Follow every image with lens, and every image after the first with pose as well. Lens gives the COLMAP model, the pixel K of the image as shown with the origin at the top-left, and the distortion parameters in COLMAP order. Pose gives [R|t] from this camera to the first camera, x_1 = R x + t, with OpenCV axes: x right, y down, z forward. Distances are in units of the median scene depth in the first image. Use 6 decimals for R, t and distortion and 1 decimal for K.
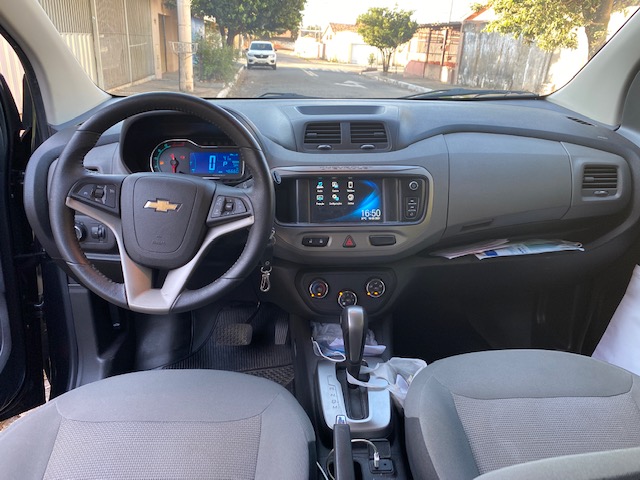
lens RADIAL K [[496.7, 0, 320.0], [0, 496.7, 240.0], [0, 0, 1]] dist [0.039601, -0.037355]
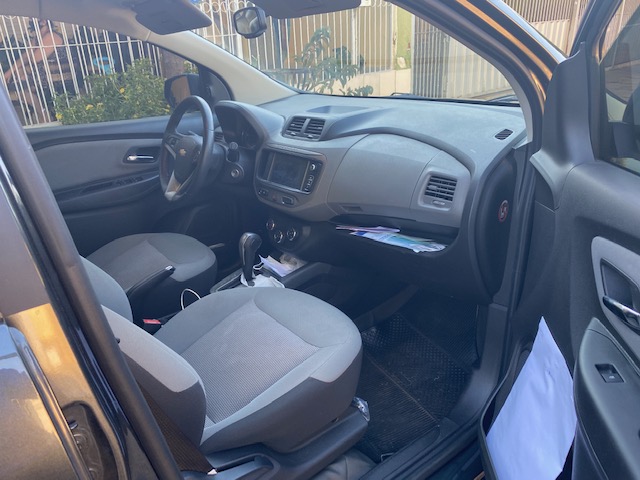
lens RADIAL K [[496.7, 0, 320.0], [0, 496.7, 240.0], [0, 0, 1]] dist [0.039601, -0.037355]
pose [[0.578621, 0.258795, -0.773449, 1.323757], [-0.232986, 0.961254, 0.147336, -0.121824], [0.781611, 0.094951, 0.616497, 0.179533]]
